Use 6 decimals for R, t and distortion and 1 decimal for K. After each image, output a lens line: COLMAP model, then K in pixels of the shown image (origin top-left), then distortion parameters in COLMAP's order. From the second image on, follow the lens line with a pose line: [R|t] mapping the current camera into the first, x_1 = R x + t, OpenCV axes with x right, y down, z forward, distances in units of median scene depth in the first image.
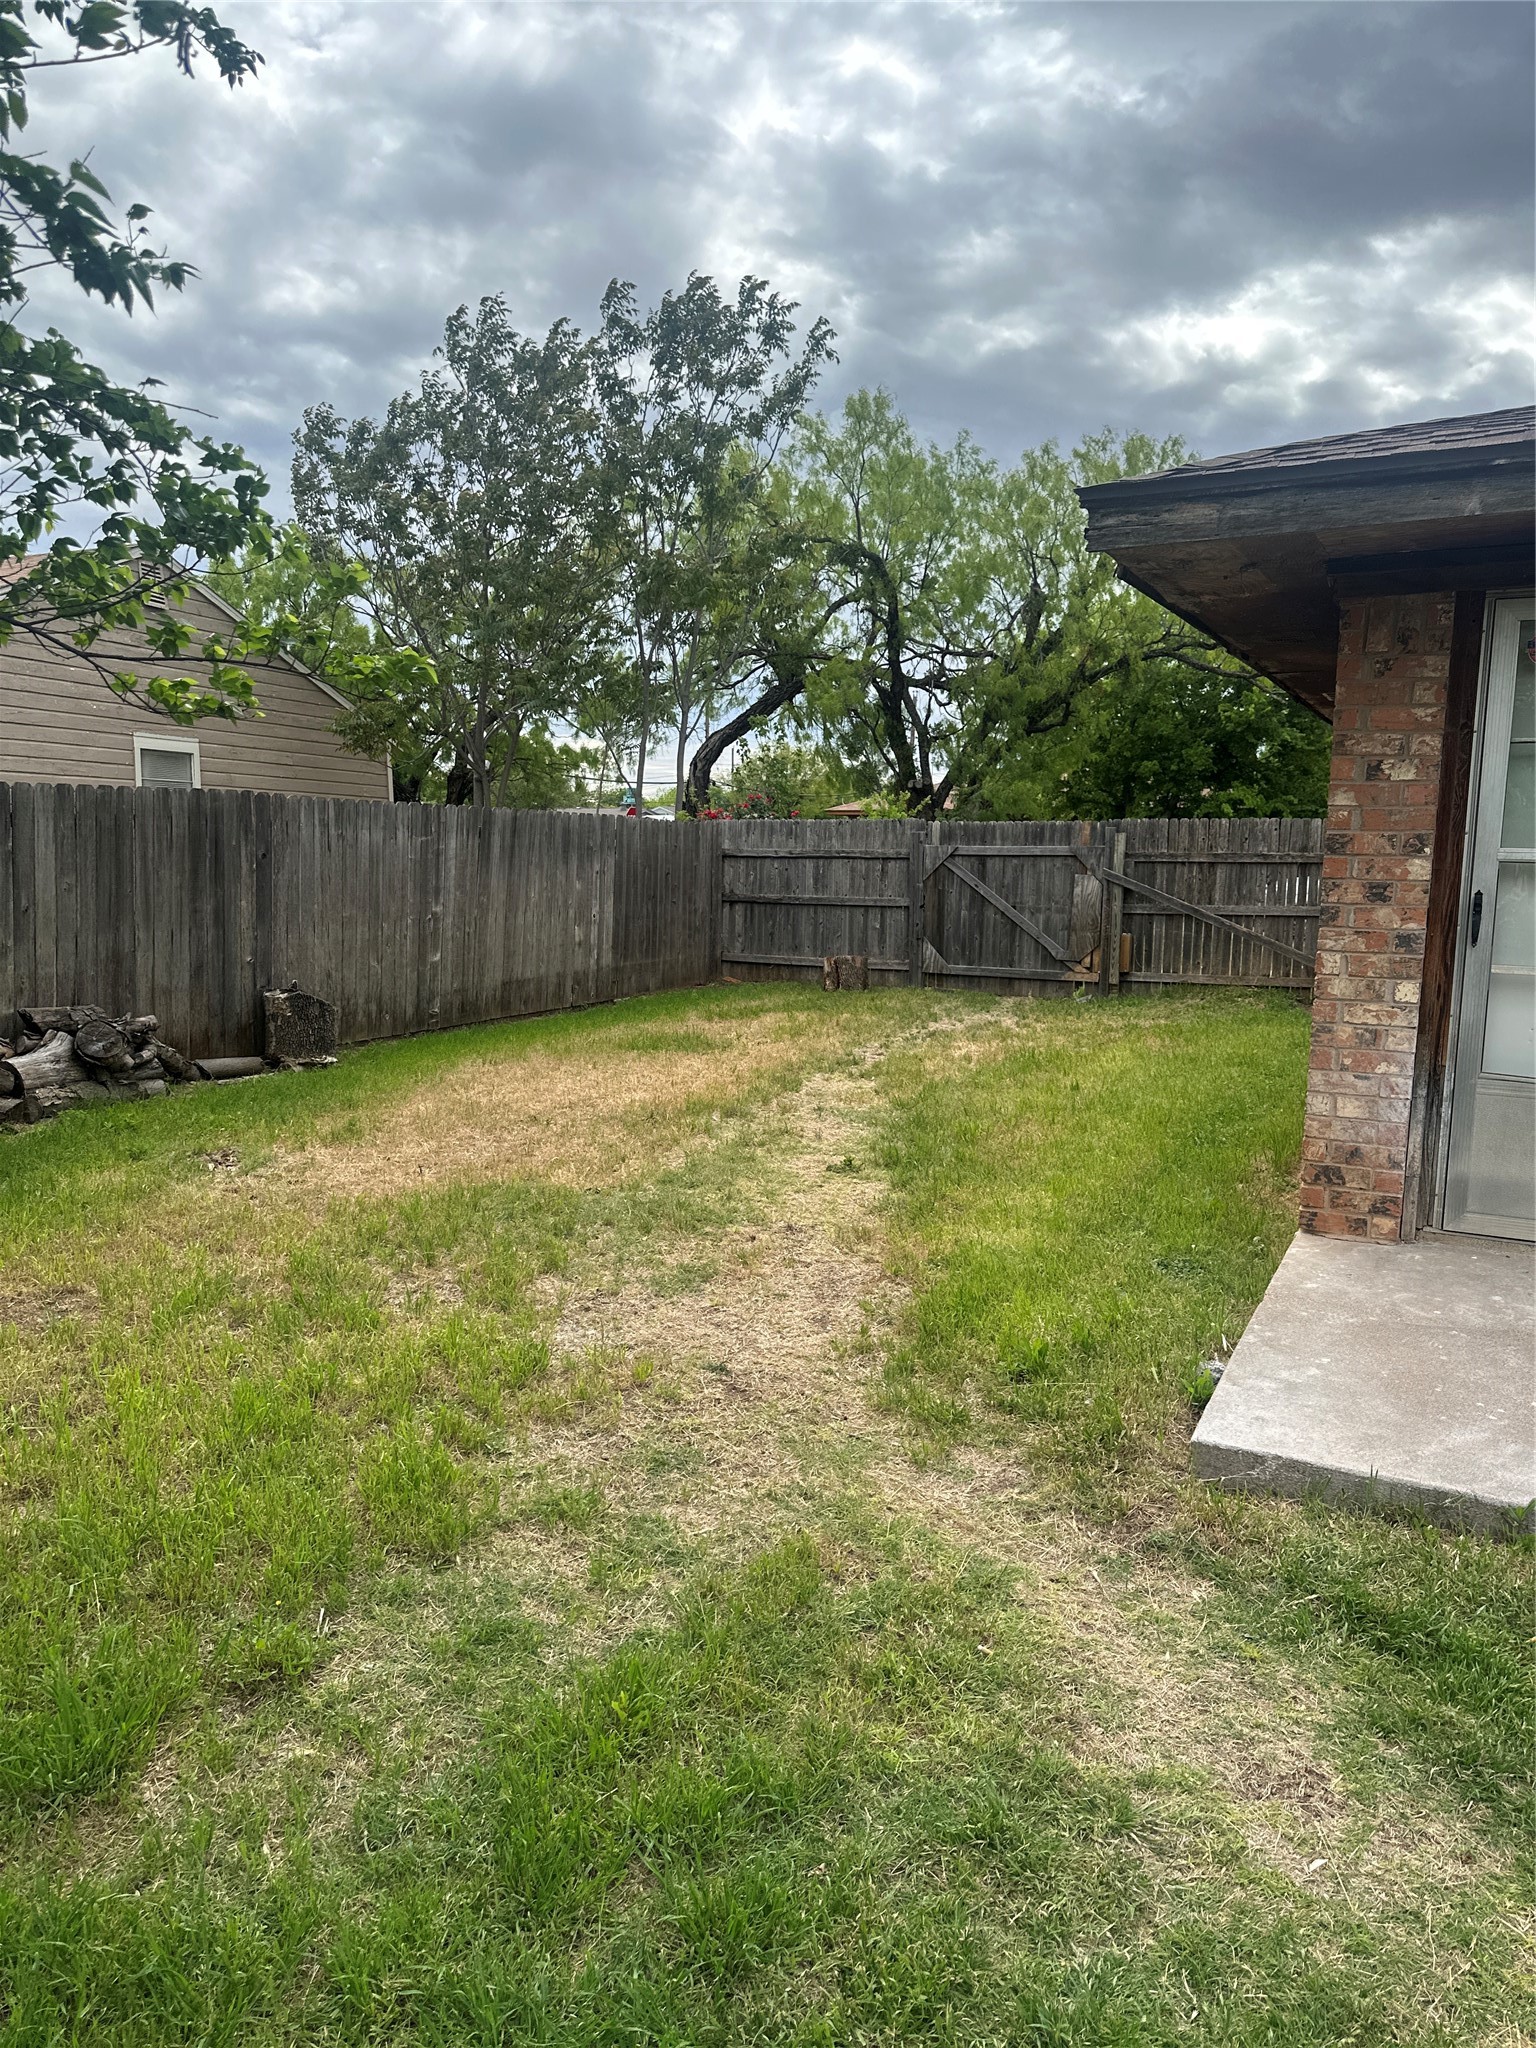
lens RADIAL K [[1410.8, 0, 732.3], [0, 1410.8, 1026.9], [0, 0, 1]] dist [0.124455, -0.199560]
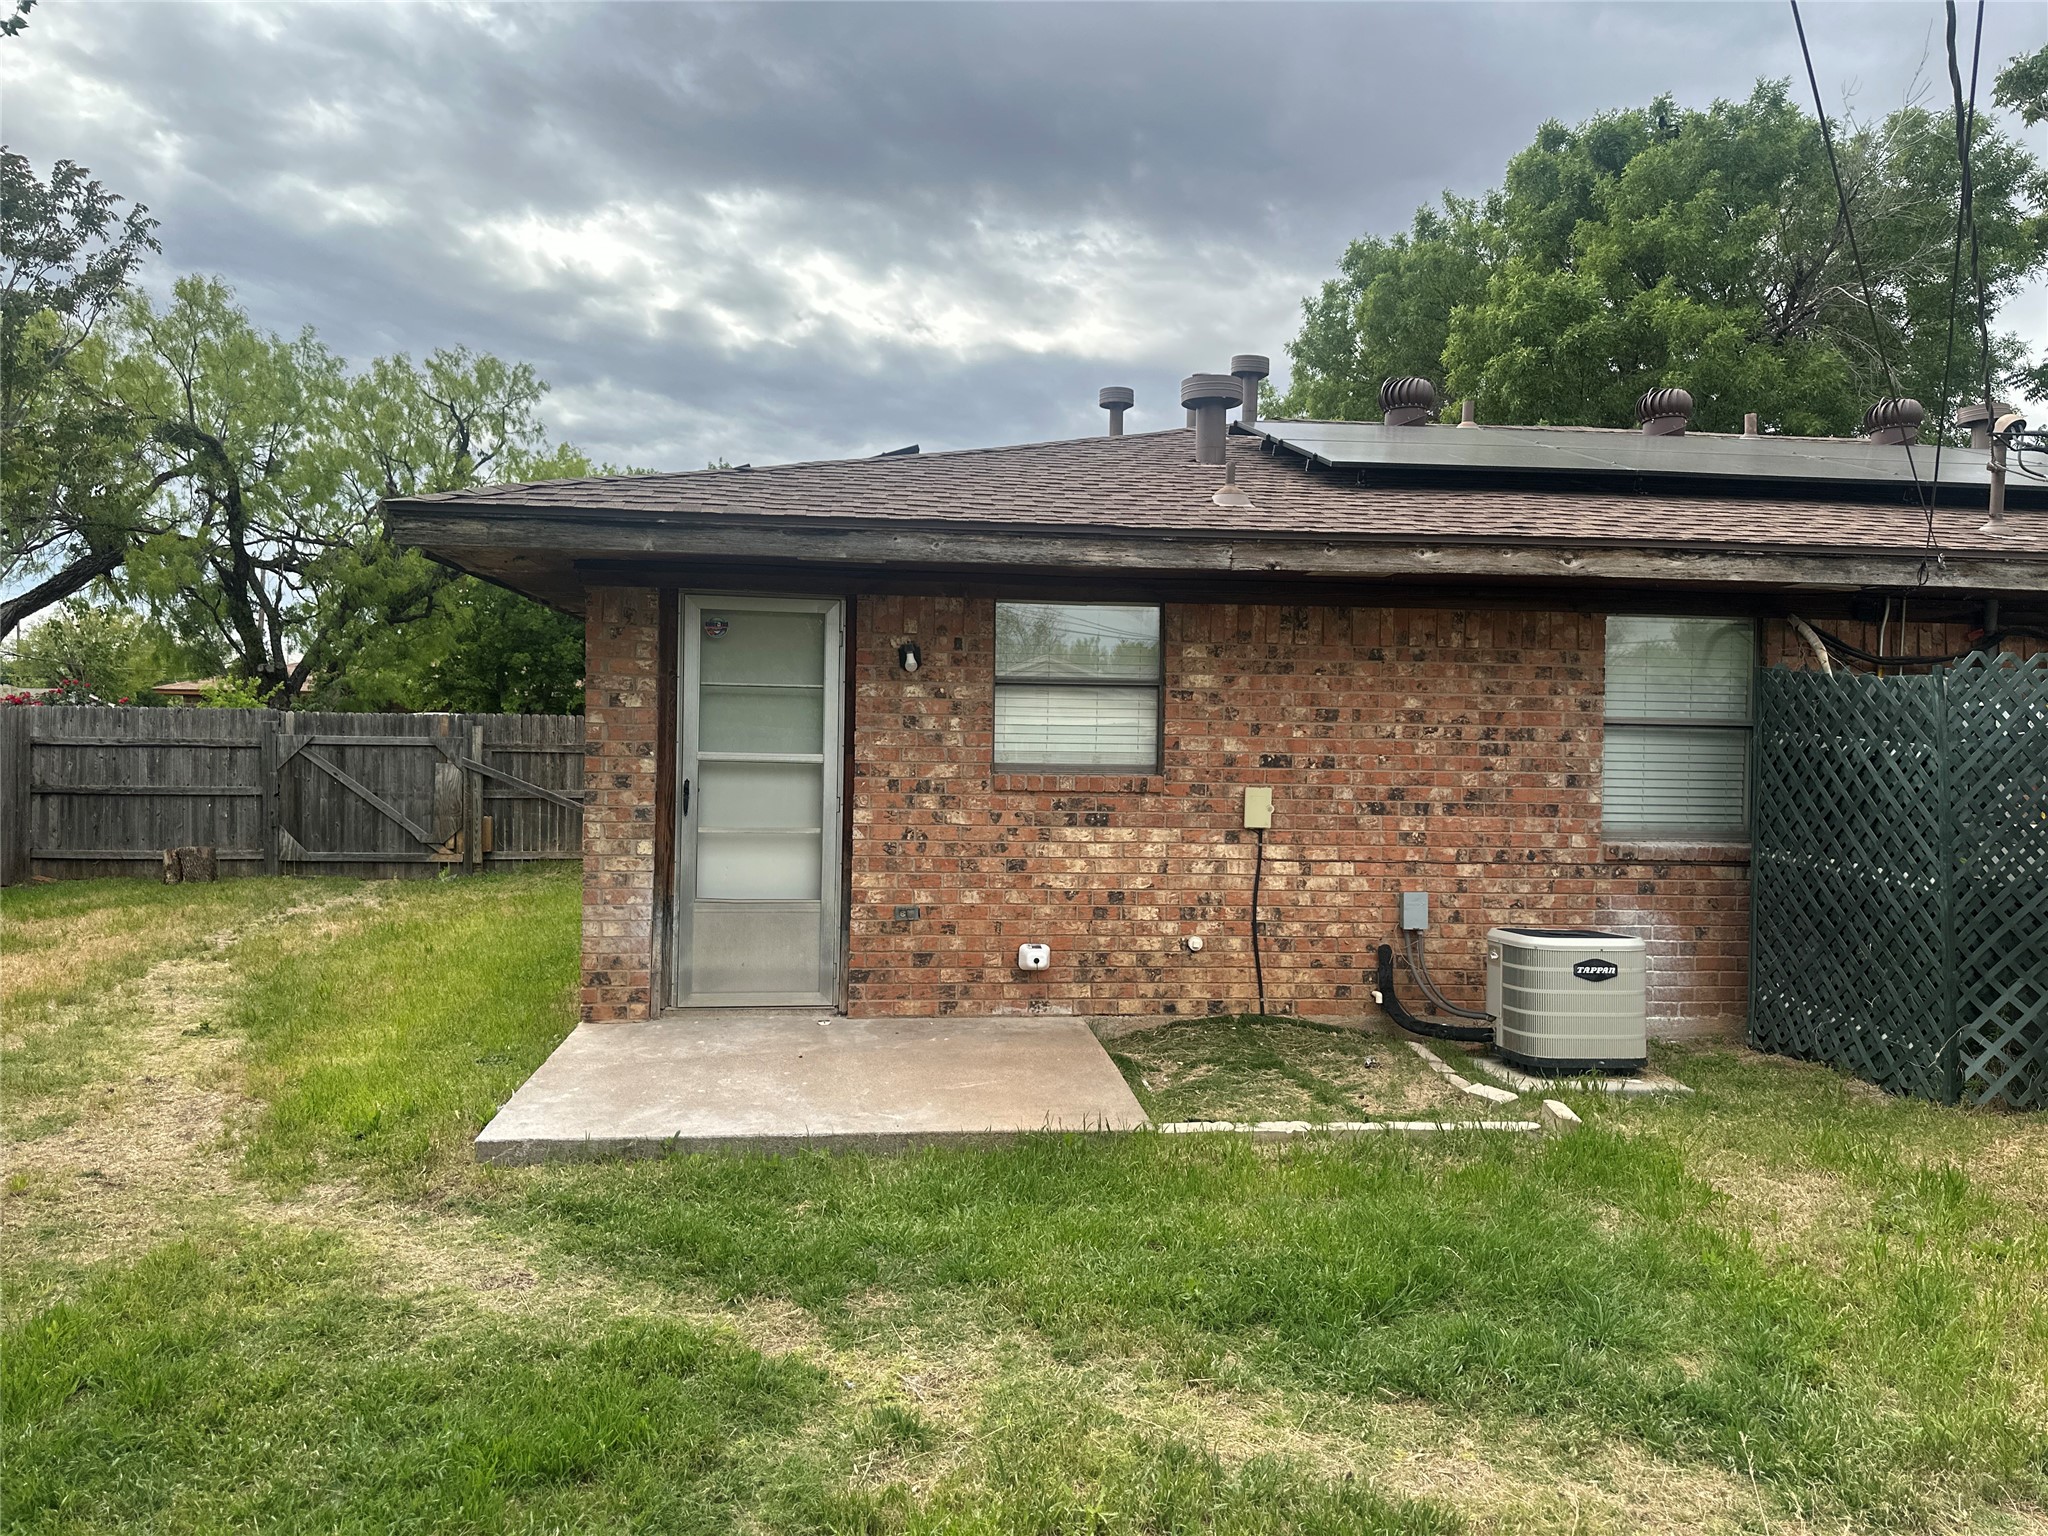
lens RADIAL K [[1438.0, 0, 1024.0], [0, 1438.0, 768.0], [0, 0, 1]] dist [0.076602, -0.079206]
pose [[0.822662, -0.009300, 0.568455, -0.018904], [0.065769, 0.994710, -0.078907, 0.012883], [-0.564714, 0.102300, 0.818922, -0.155668]]
